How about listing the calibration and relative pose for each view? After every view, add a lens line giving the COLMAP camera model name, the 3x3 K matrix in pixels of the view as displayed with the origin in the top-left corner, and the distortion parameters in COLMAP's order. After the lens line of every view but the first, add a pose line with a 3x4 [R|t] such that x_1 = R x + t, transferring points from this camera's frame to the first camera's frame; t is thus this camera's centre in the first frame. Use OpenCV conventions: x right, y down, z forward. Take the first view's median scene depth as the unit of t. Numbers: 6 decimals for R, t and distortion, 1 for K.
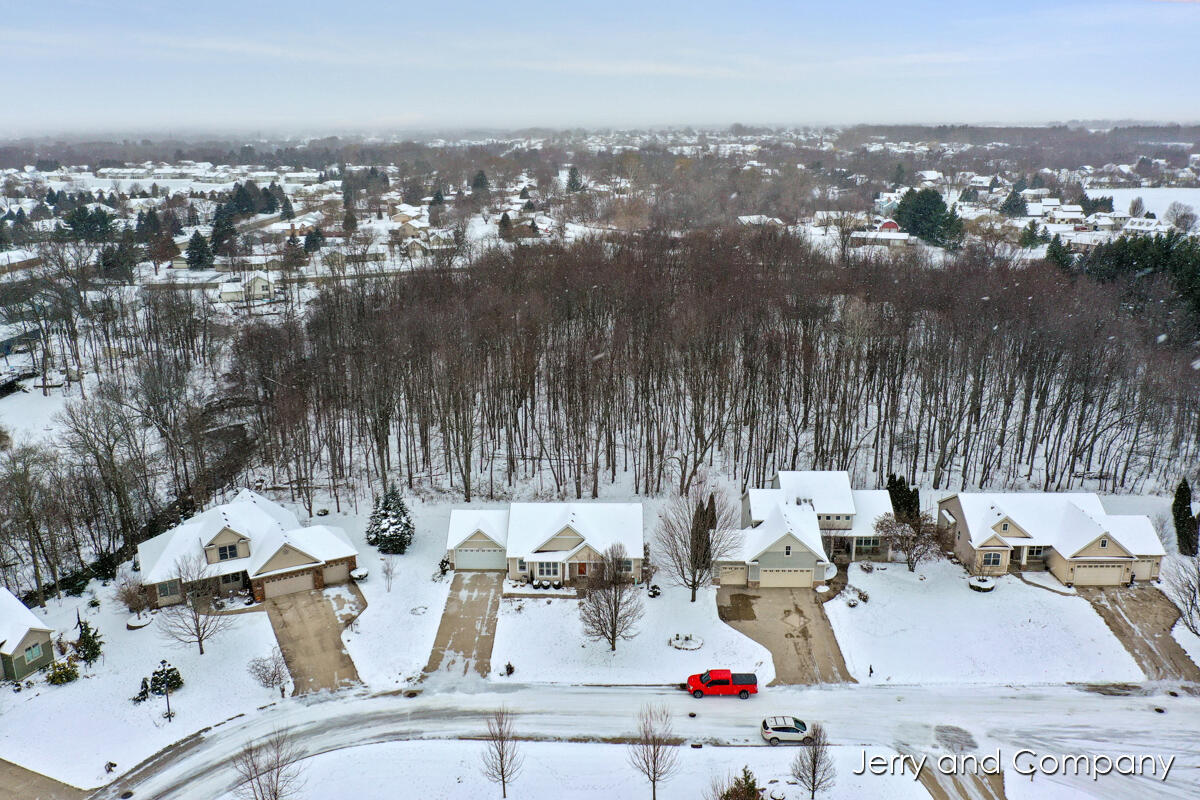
lens RADIAL K [[935.4, 0, 597.3], [0, 935.4, 403.4], [0, 0, 1]] dist [-0.004279, -0.005140]
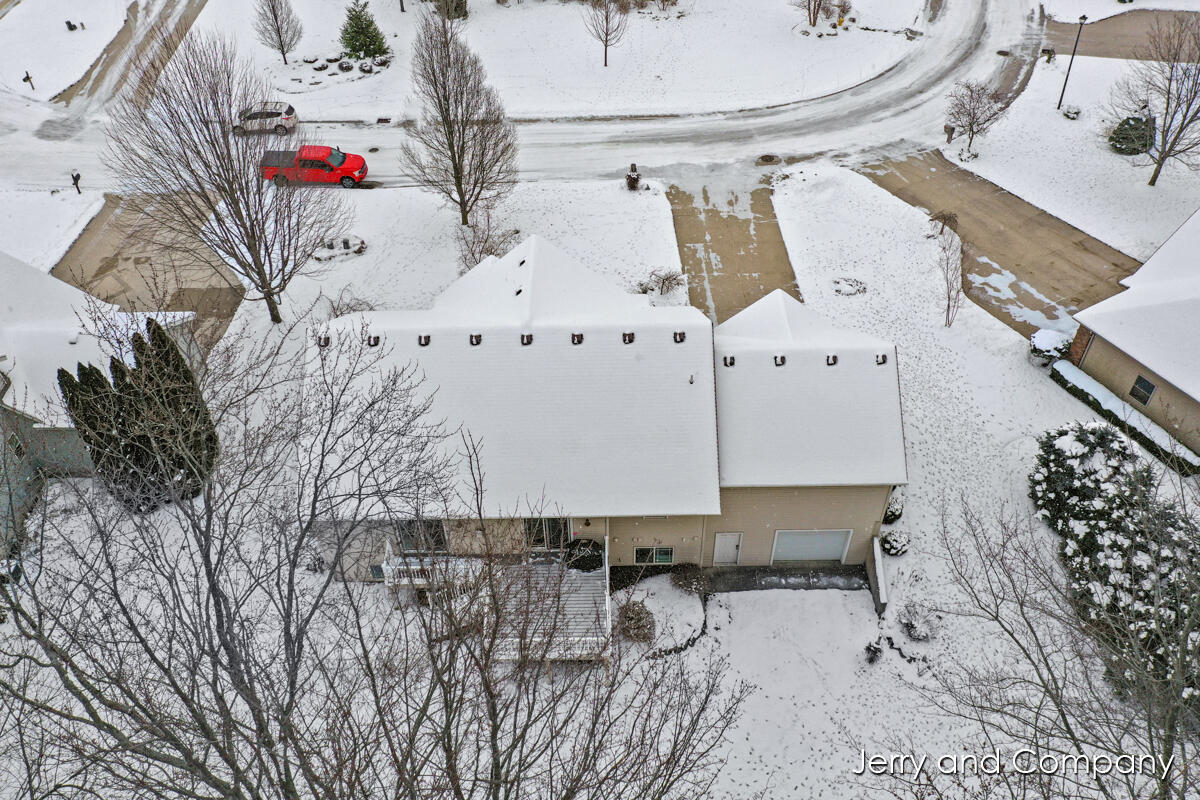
lens RADIAL K [[935.4, 0, 598.7], [0, 935.4, 397.1], [0, 0, 1]] dist [-0.004279, -0.005140]
pose [[-0.999408, 0.034186, -0.003895, -0.053782], [0.013355, 0.489733, 0.871770, -0.171271], [0.031710, 0.871202, -0.489900, 1.237002]]
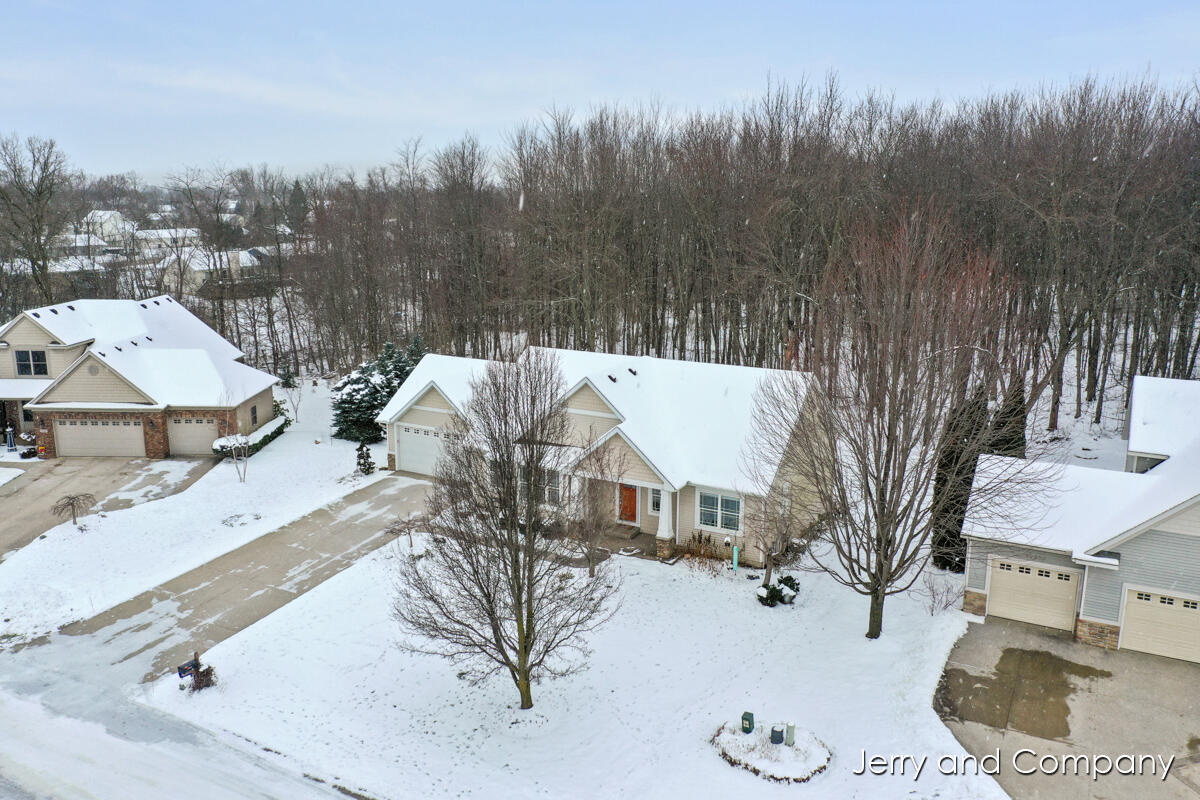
lens RADIAL K [[935.4, 0, 600.0], [0, 935.4, 398.2], [0, 0, 1]] dist [-0.004279, -0.005140]
pose [[0.886898, 0.107523, -0.449278, 0.151525], [-0.142614, 0.988760, -0.044893, 0.153642], [0.439401, 0.103889, 0.892263, 0.644125]]
